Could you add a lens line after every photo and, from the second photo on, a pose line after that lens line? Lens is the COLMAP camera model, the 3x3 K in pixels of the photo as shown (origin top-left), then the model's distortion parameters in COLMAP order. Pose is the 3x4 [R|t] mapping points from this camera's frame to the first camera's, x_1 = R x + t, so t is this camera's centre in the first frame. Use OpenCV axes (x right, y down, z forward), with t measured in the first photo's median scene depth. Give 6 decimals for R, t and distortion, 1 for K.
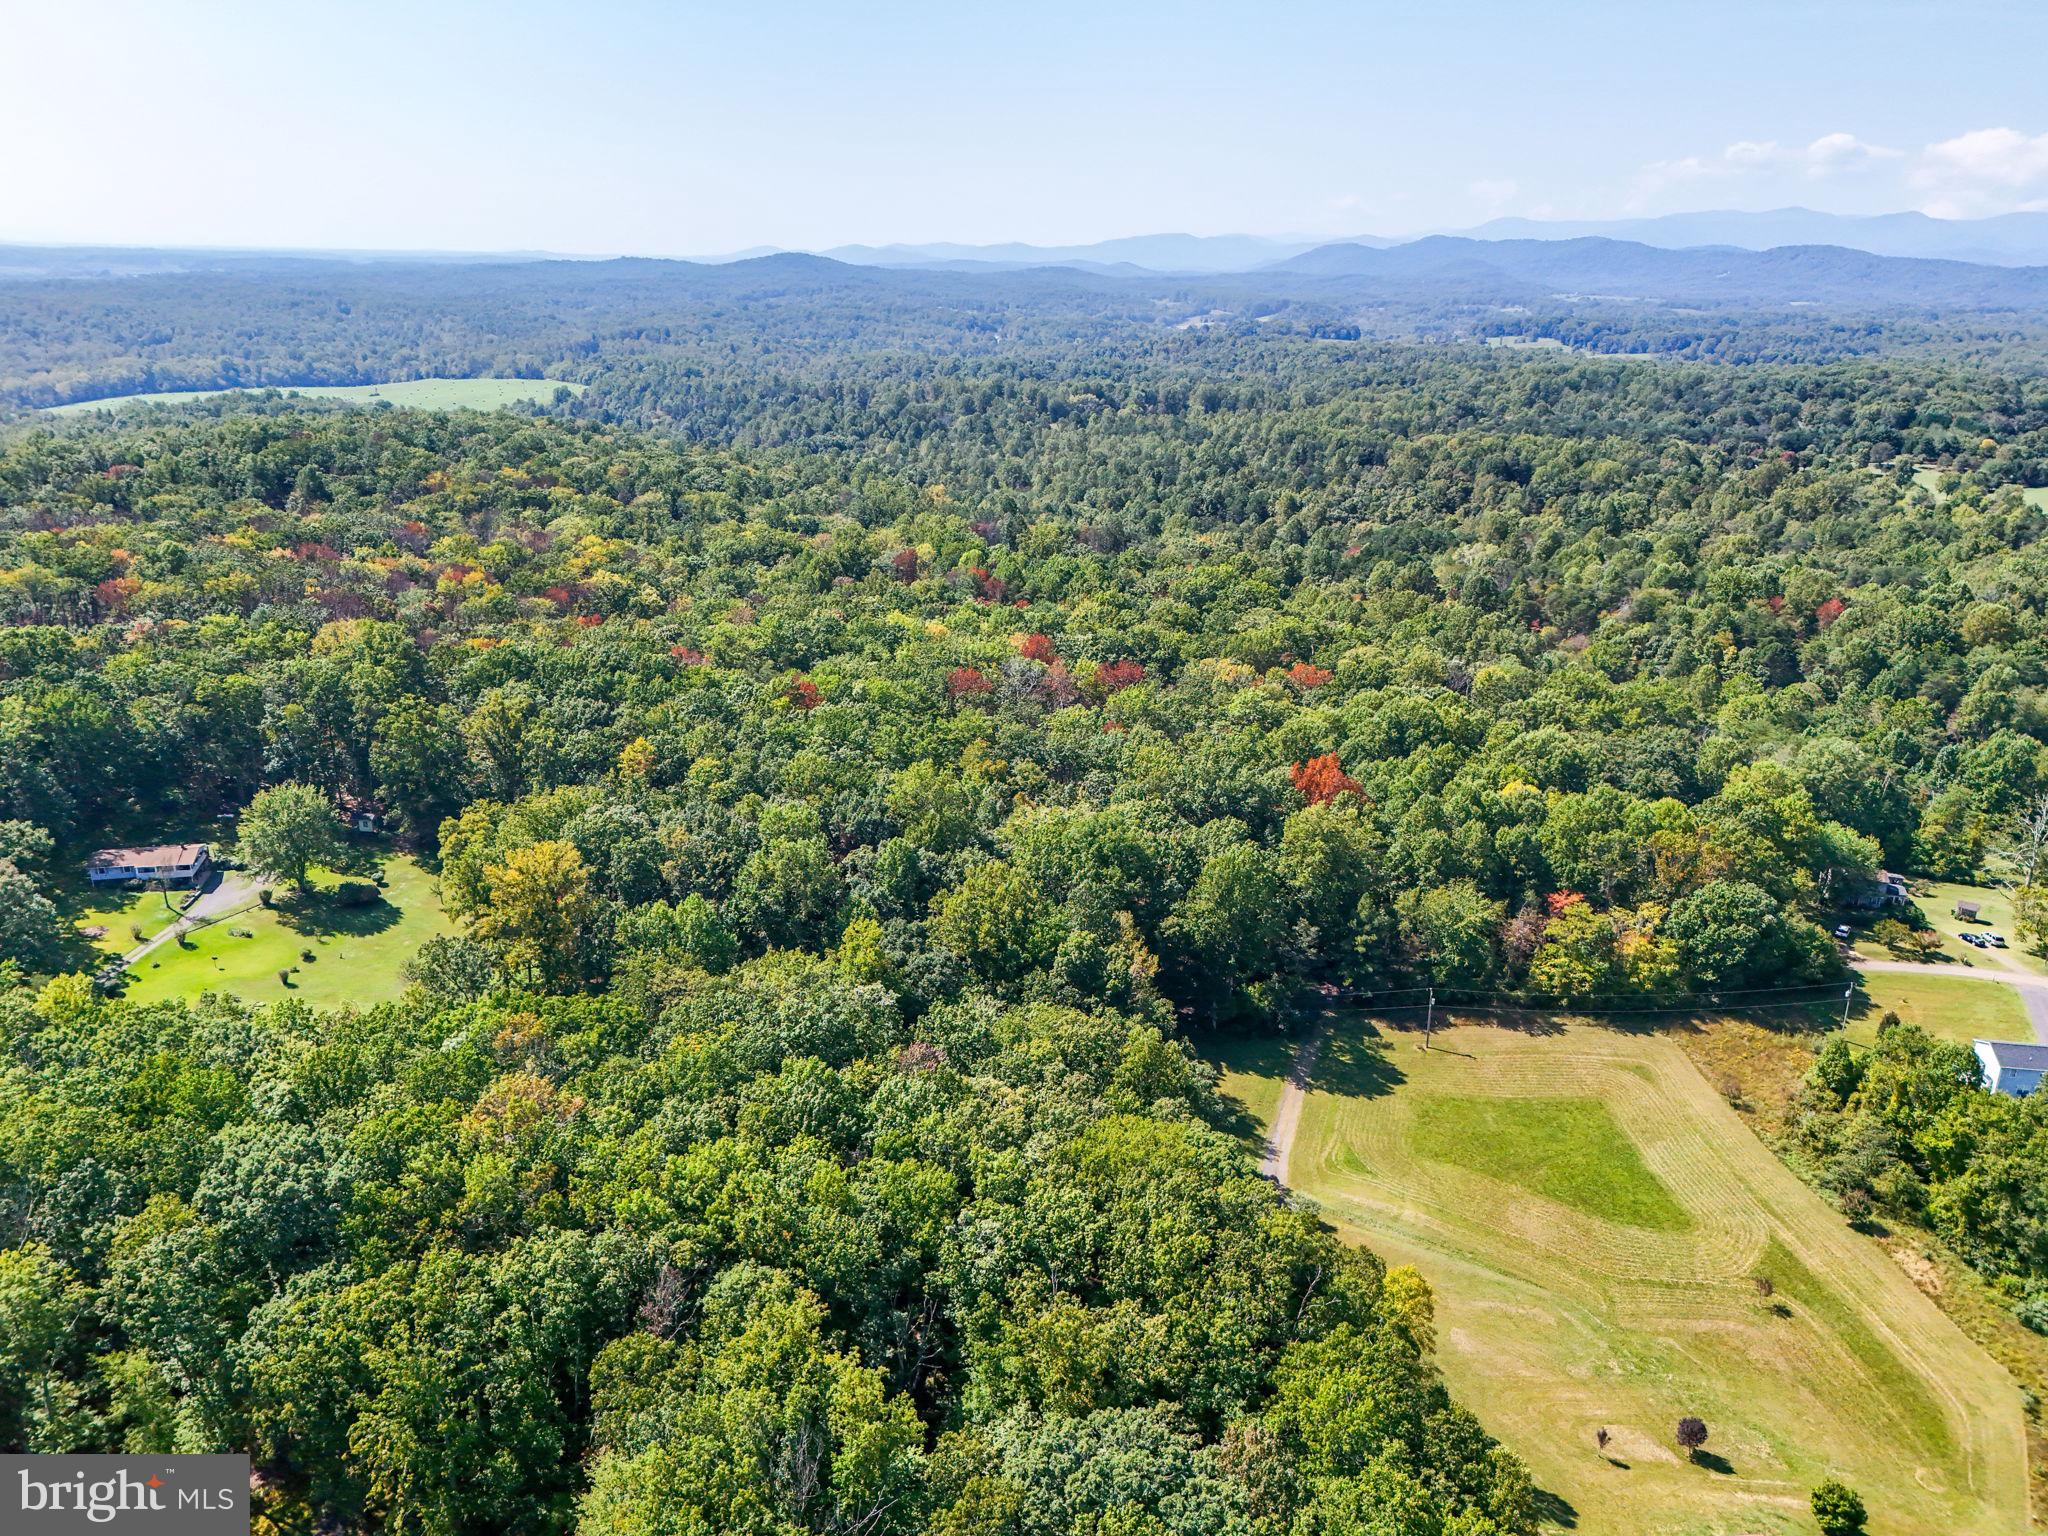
lens RADIAL K [[1492.1, 0, 1038.8], [0, 1492.1, 795.6], [0, 0, 1]] dist [0.054958, -0.050454]
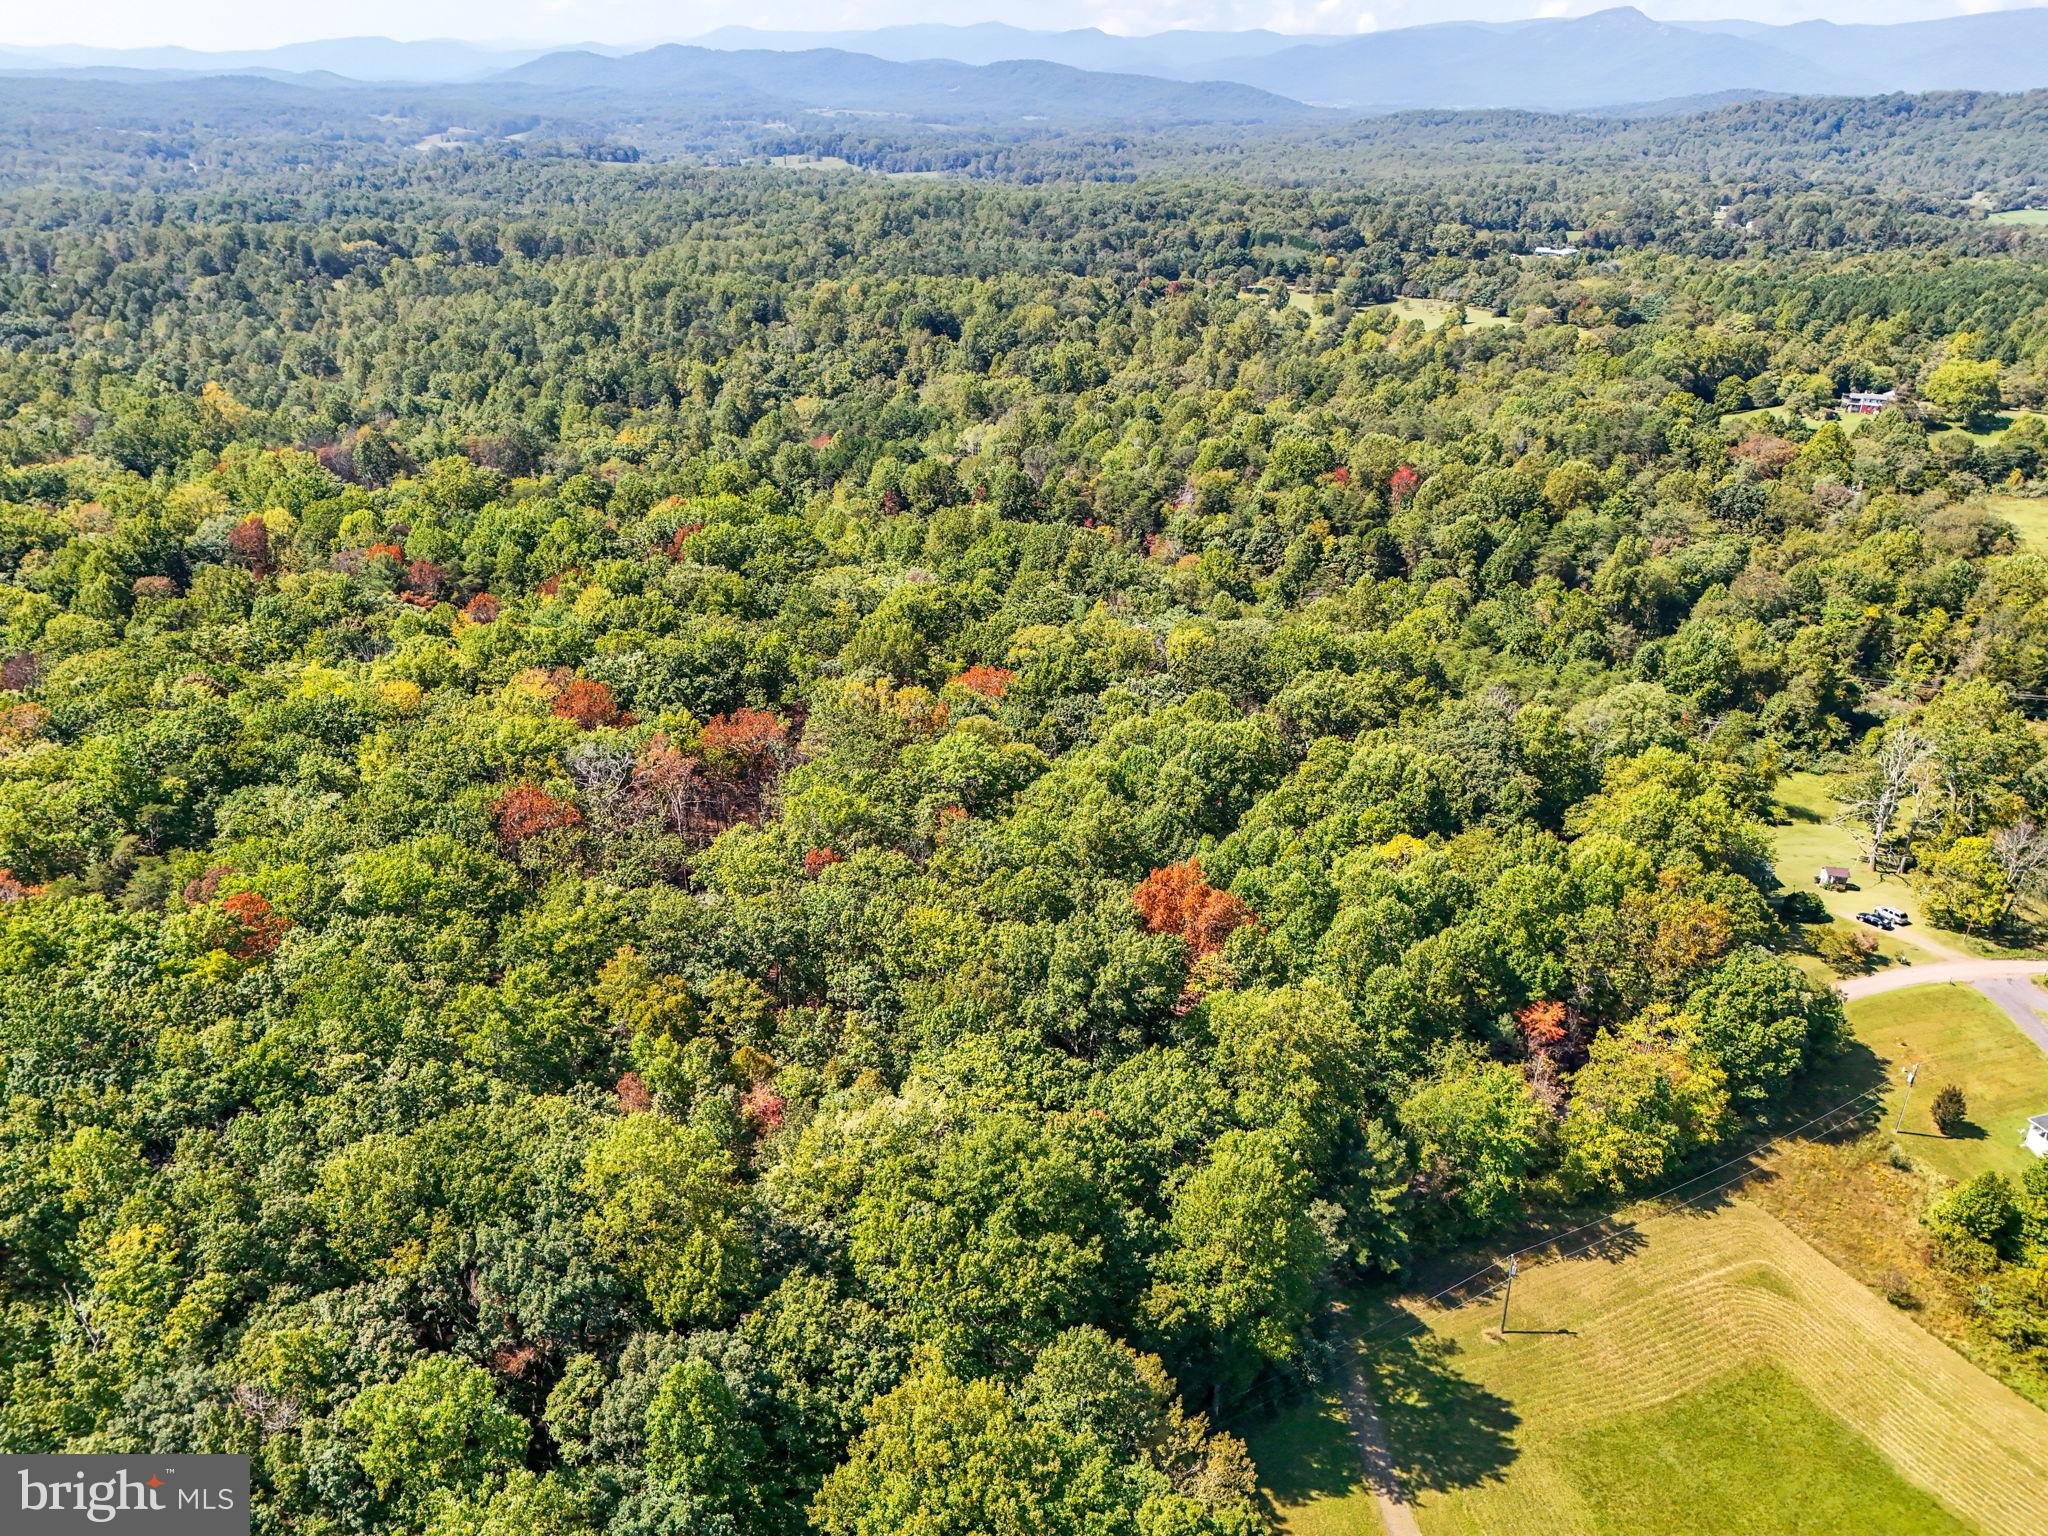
lens RADIAL K [[1492.1, 0, 1029.9], [0, 1492.1, 779.7], [0, 0, 1]] dist [0.054958, -0.050454]
pose [[0.896357, -0.188846, 0.401101, -0.045440], [0.148968, 0.980431, 0.128701, -0.058089], [-0.417556, -0.055611, 0.906948, 0.159883]]
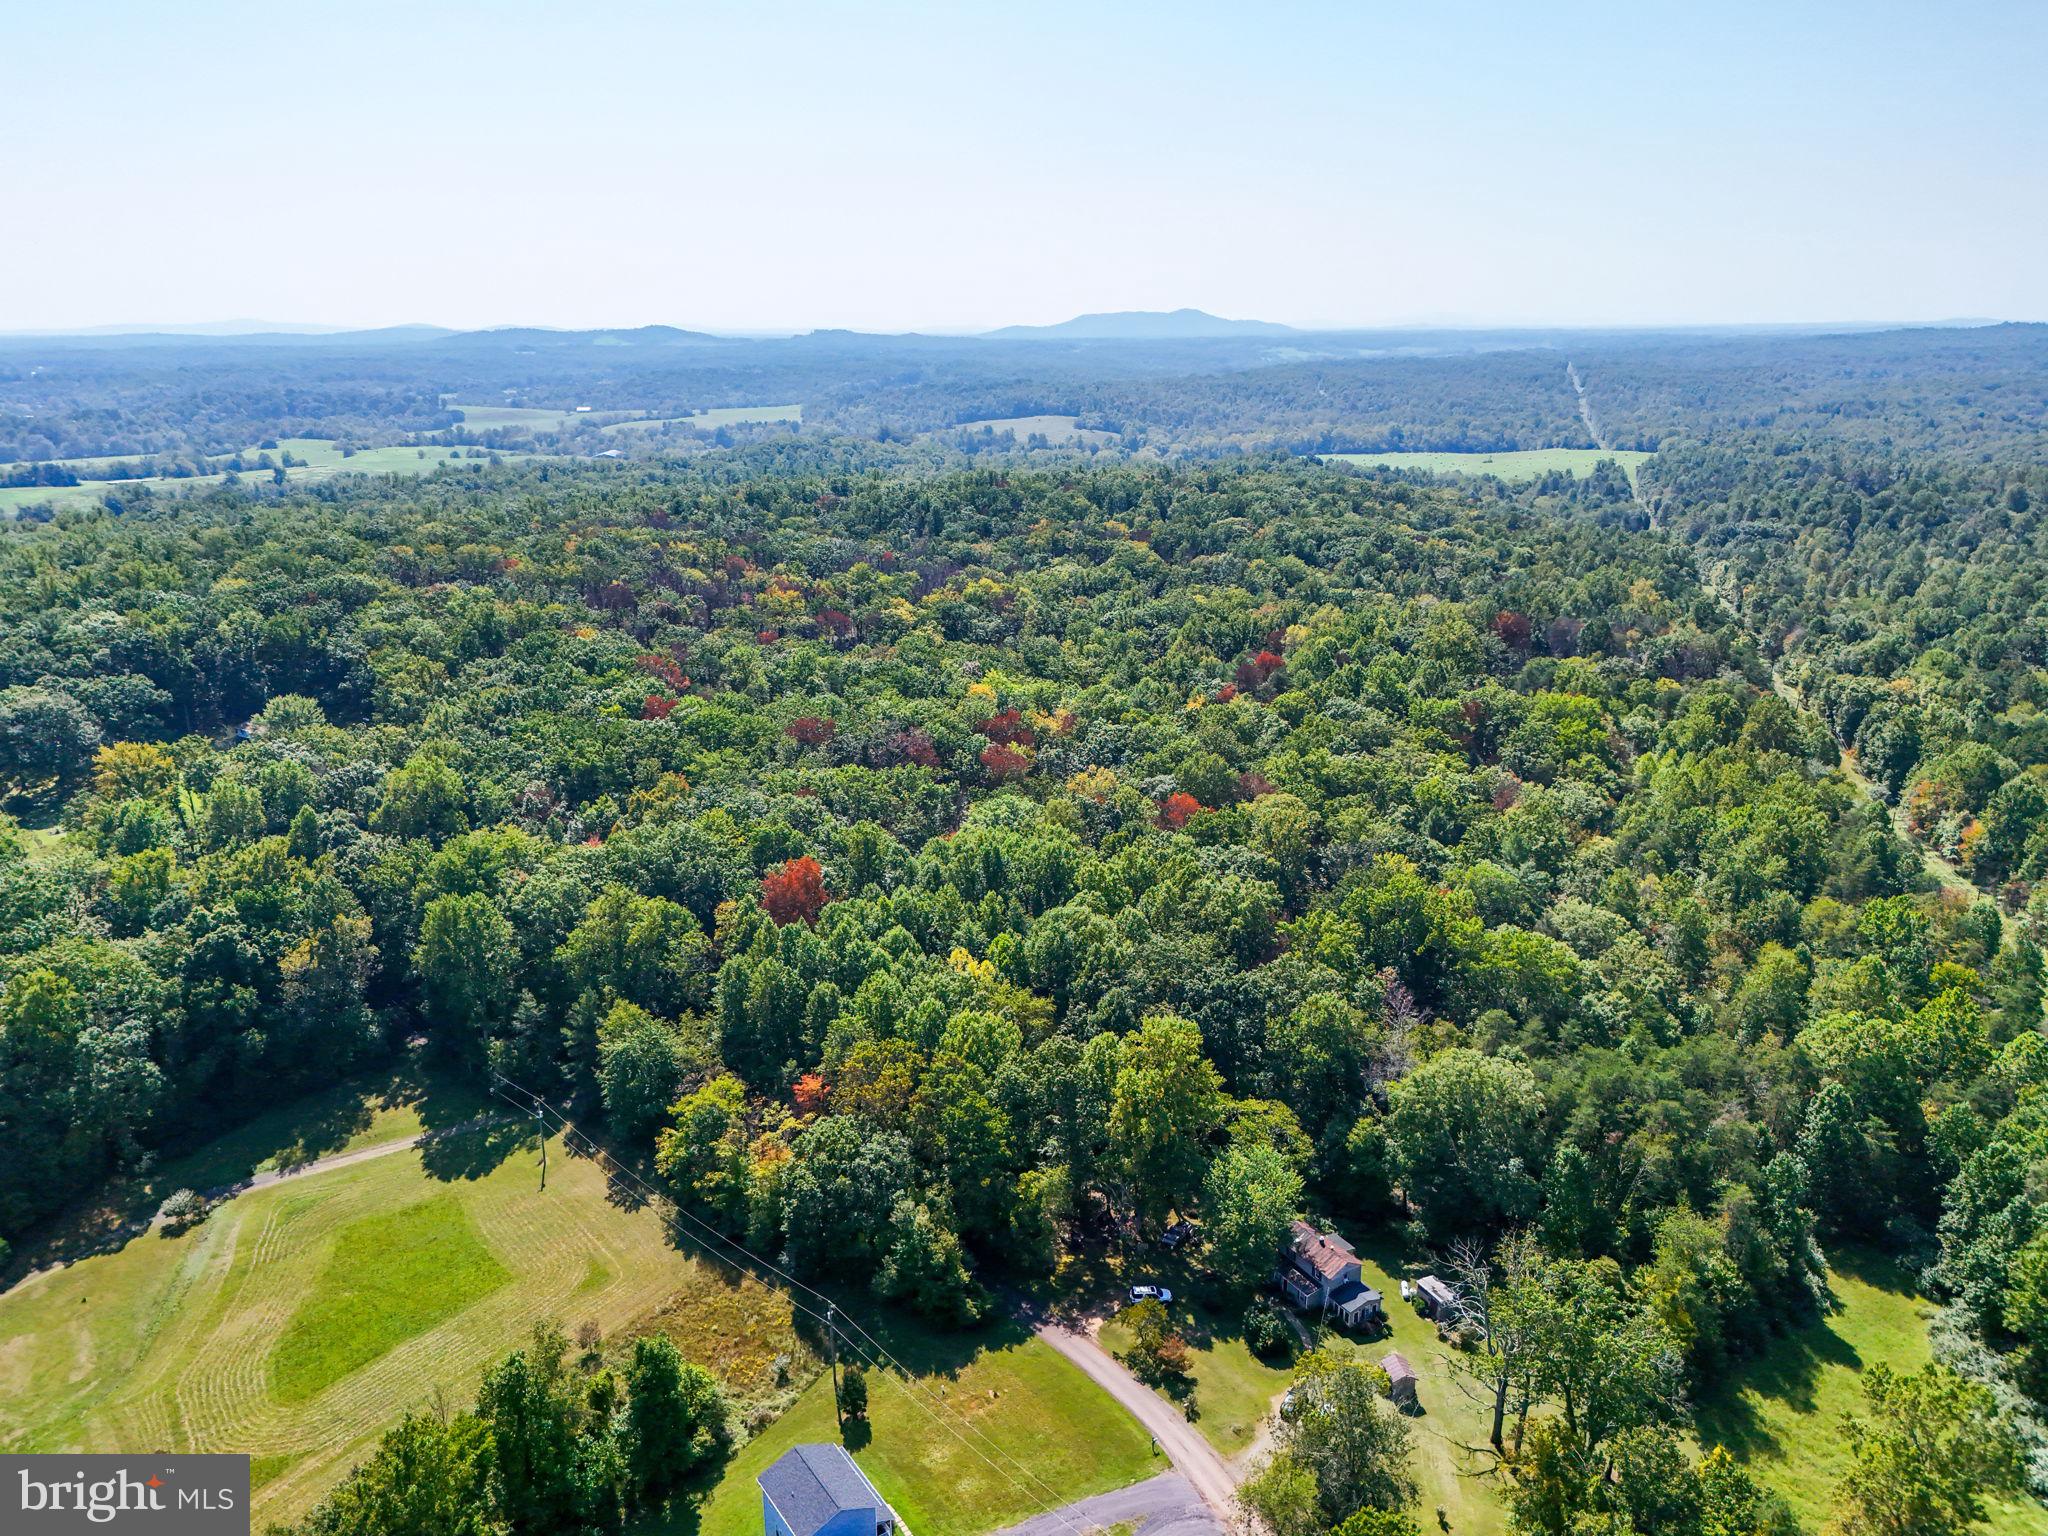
lens RADIAL K [[1492.1, 0, 1027.7], [0, 1492.1, 776.4], [0, 0, 1]] dist [0.054958, -0.050454]
pose [[0.660518, 0.192932, -0.725599, 0.340029], [-0.233297, 0.971322, 0.045896, -0.054733], [0.713644, 0.138965, 0.686586, 0.173835]]
